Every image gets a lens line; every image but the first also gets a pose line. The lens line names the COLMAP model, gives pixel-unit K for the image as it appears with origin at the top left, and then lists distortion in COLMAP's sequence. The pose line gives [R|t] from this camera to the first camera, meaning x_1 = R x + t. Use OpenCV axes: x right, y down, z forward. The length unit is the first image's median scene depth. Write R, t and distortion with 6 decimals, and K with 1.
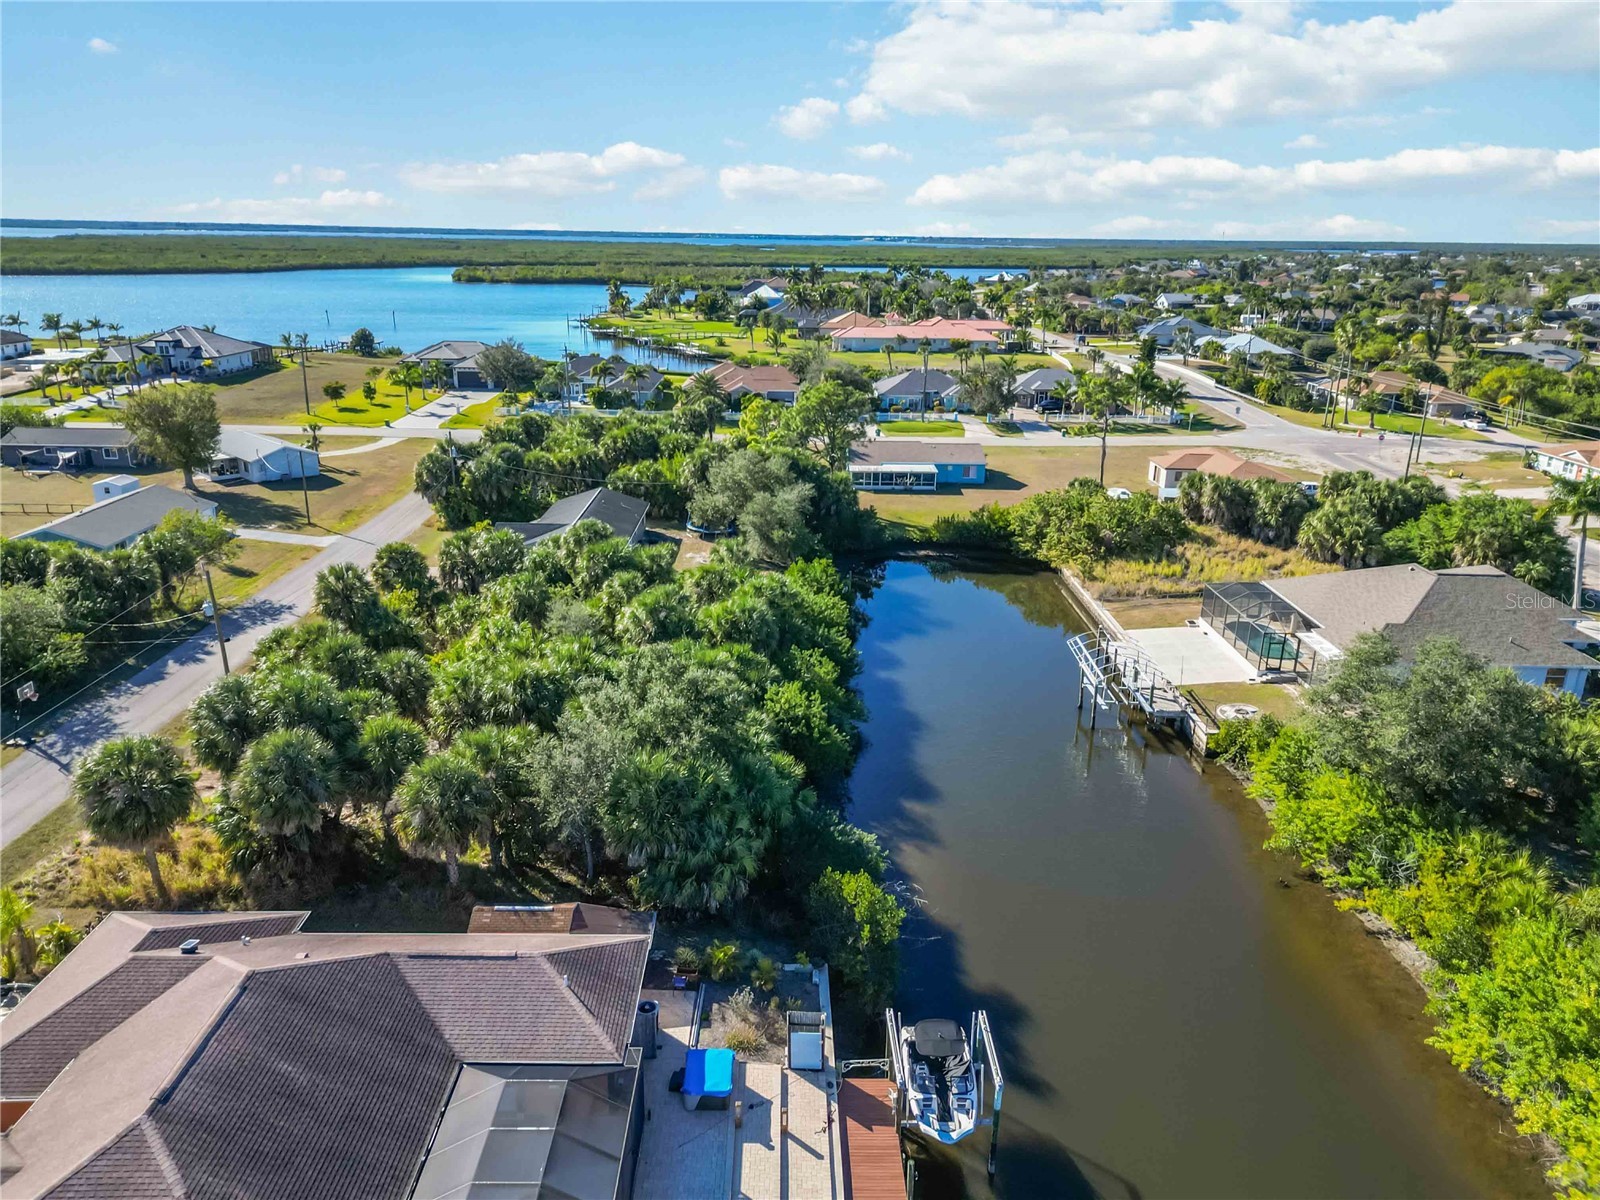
lens RADIAL K [[1119.1, 0, 800.0], [0, 1119.1, 600.0], [0, 0, 1]] dist [0.077890, -0.084154]
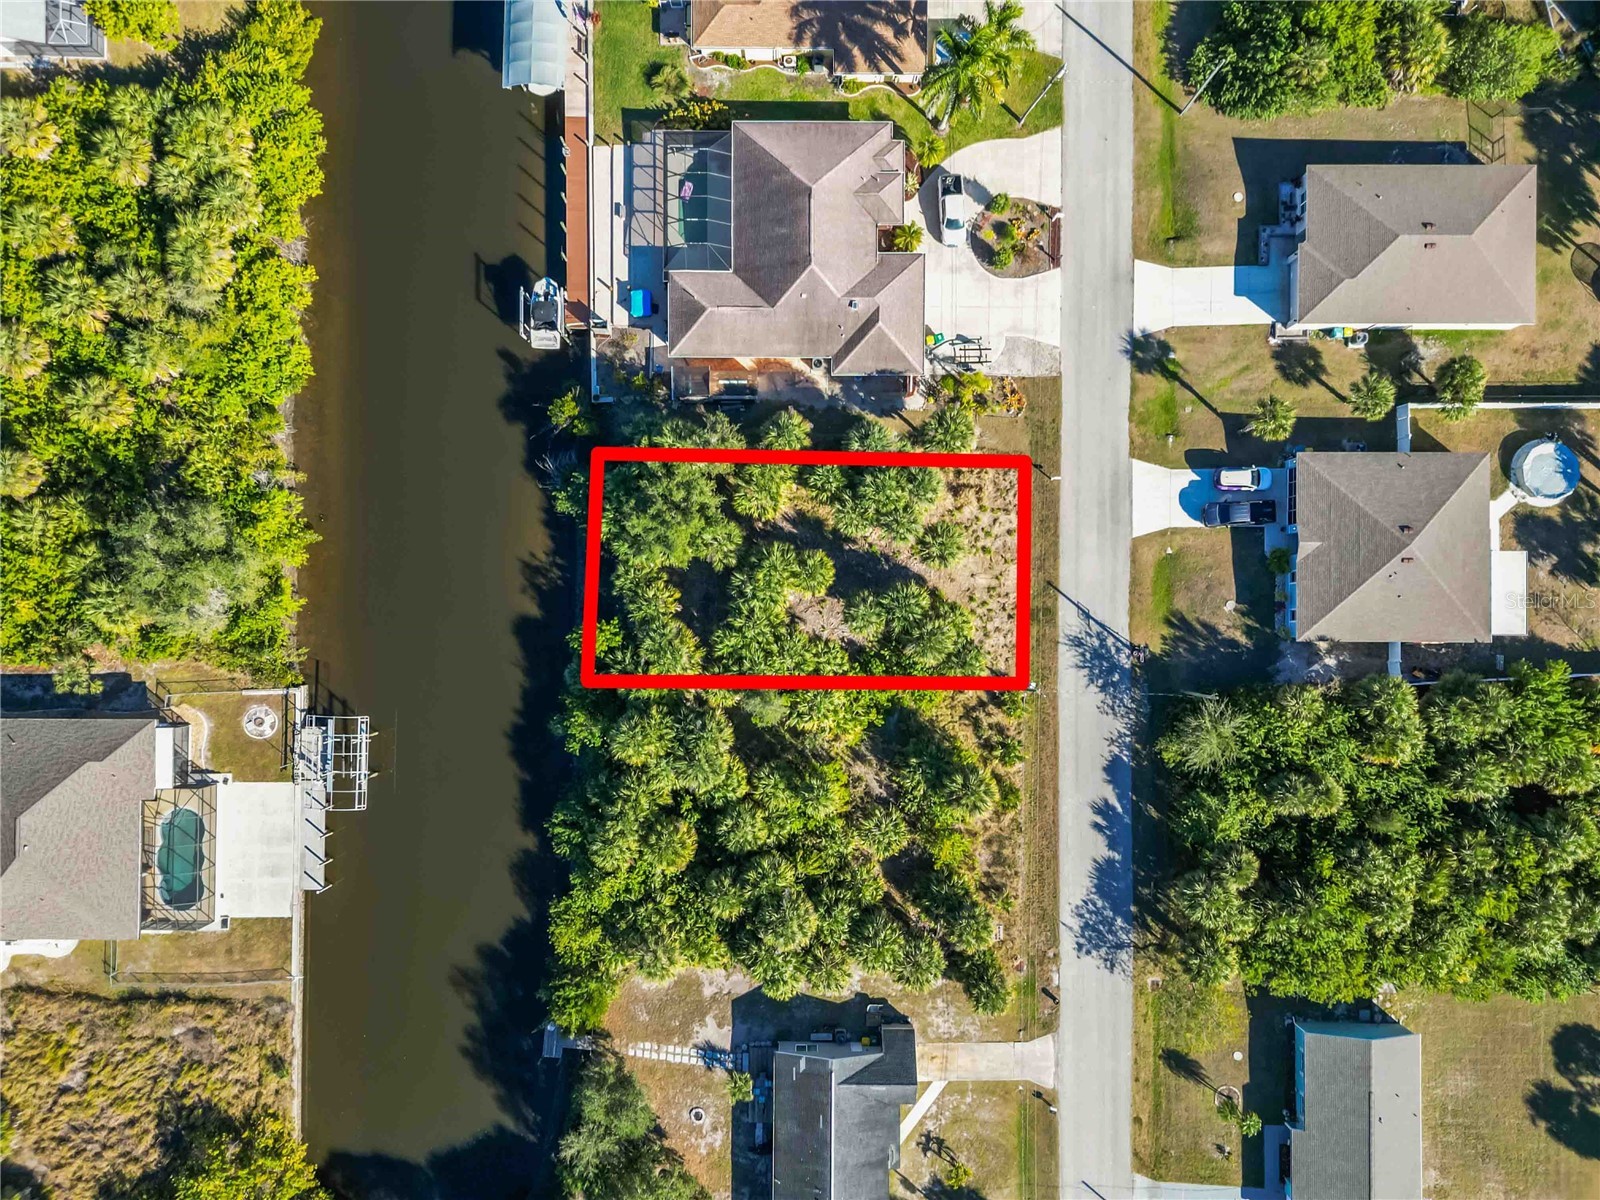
lens RADIAL K [[1119.1, 0, 800.0], [0, 1119.1, 600.0], [0, 0, 1]] dist [0.077890, -0.084154]
pose [[-0.999868, -0.011675, -0.011269, -0.135380], [-0.007273, -0.298389, 0.954417, -0.700961], [-0.014505, 0.954373, 0.298265, 0.297753]]
